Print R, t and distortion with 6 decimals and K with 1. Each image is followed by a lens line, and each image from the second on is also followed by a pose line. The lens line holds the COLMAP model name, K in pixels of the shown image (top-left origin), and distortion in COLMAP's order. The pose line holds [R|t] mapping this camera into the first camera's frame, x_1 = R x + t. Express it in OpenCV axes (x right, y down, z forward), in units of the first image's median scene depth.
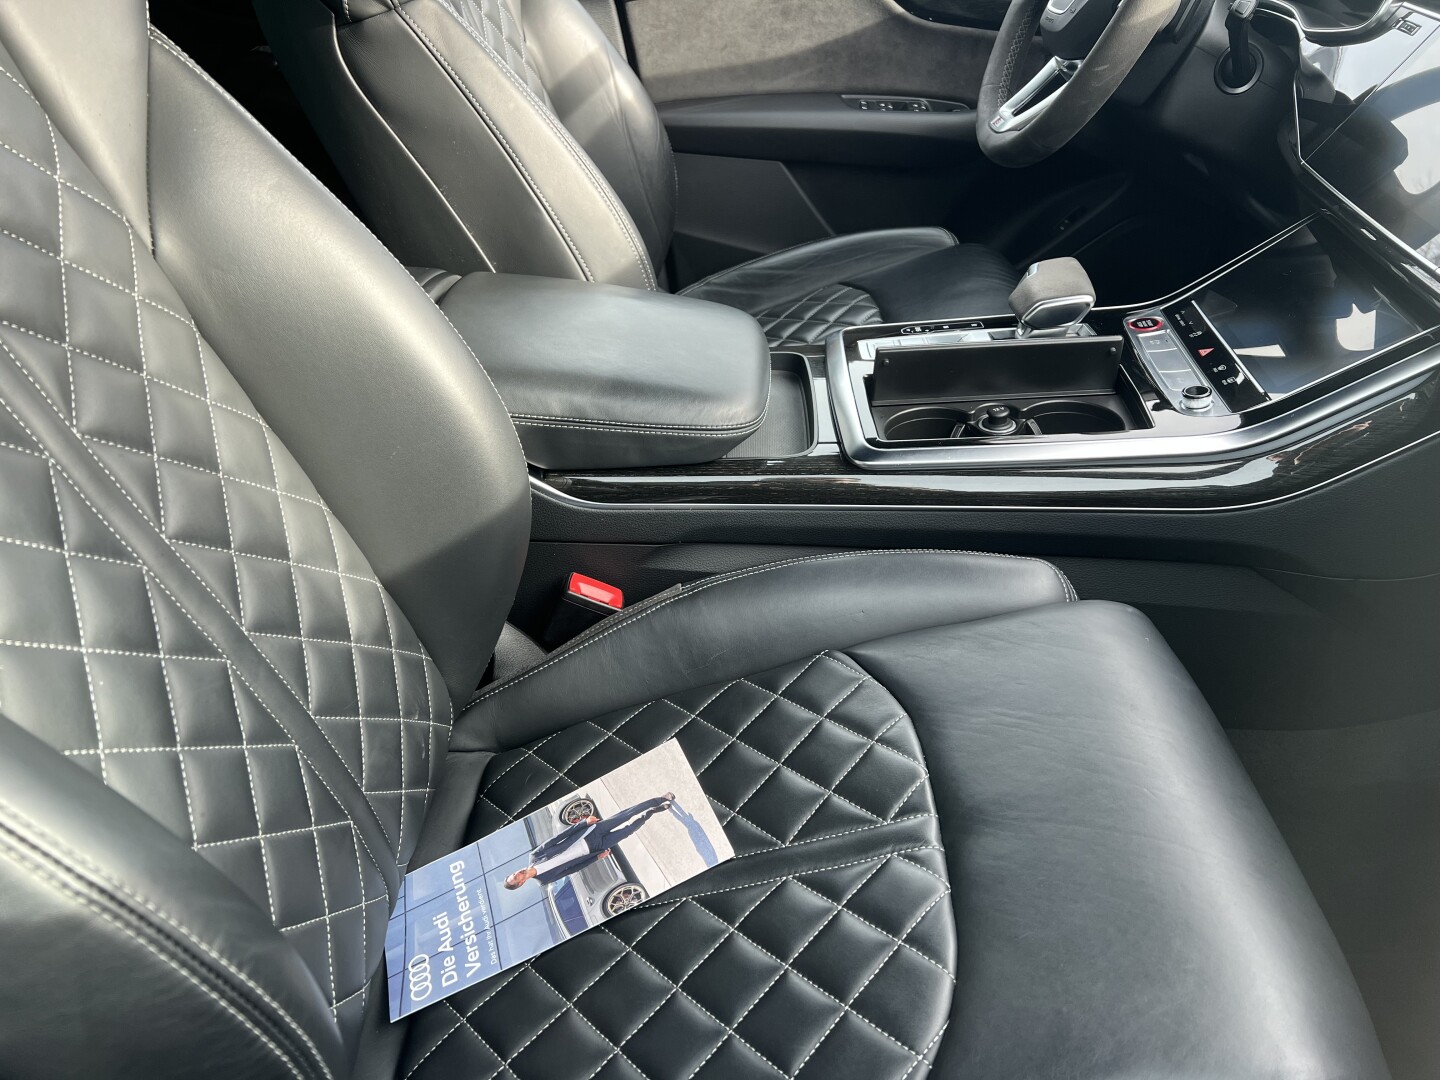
lens RADIAL K [[1101.6, 0, 730.7], [0, 1101.6, 539.2], [0, 0, 1]] dist [0.064914, -0.079173]
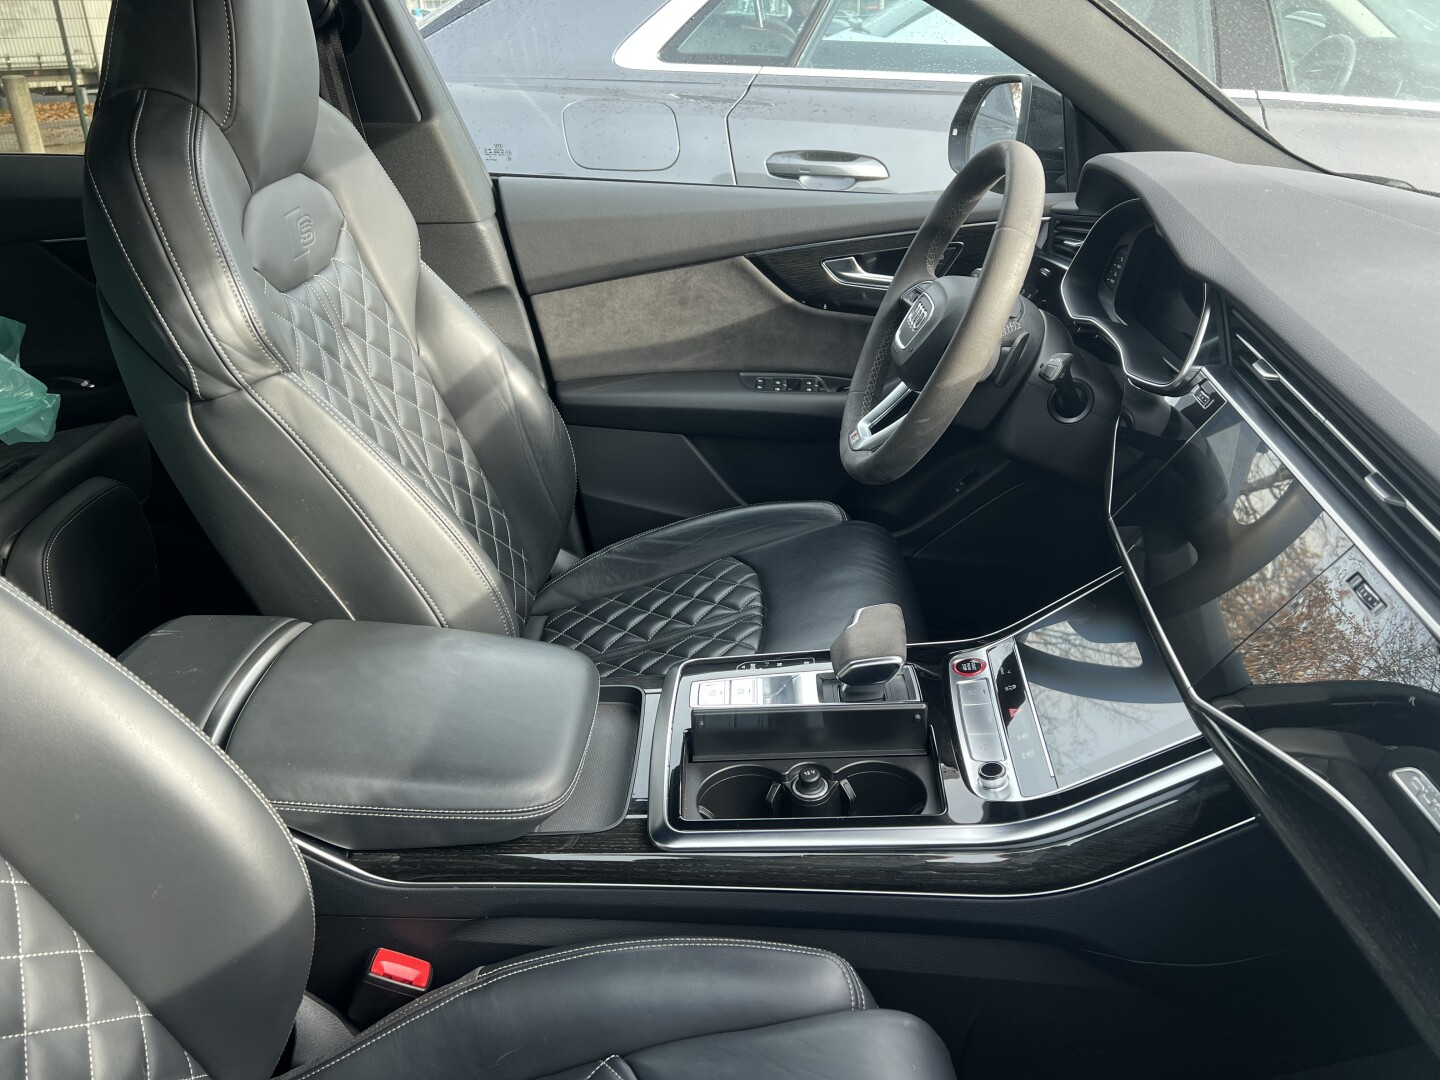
lens RADIAL K [[1090.7, 0, 729.1], [0, 1090.7, 546.7], [0, 0, 1]] dist [0.061259, -0.074467]
pose [[0.999845, -0.003992, -0.017141, 0.179055], [0.002150, 0.994345, -0.106178, -0.209829], [0.017468, 0.106124, 0.994199, -0.024500]]
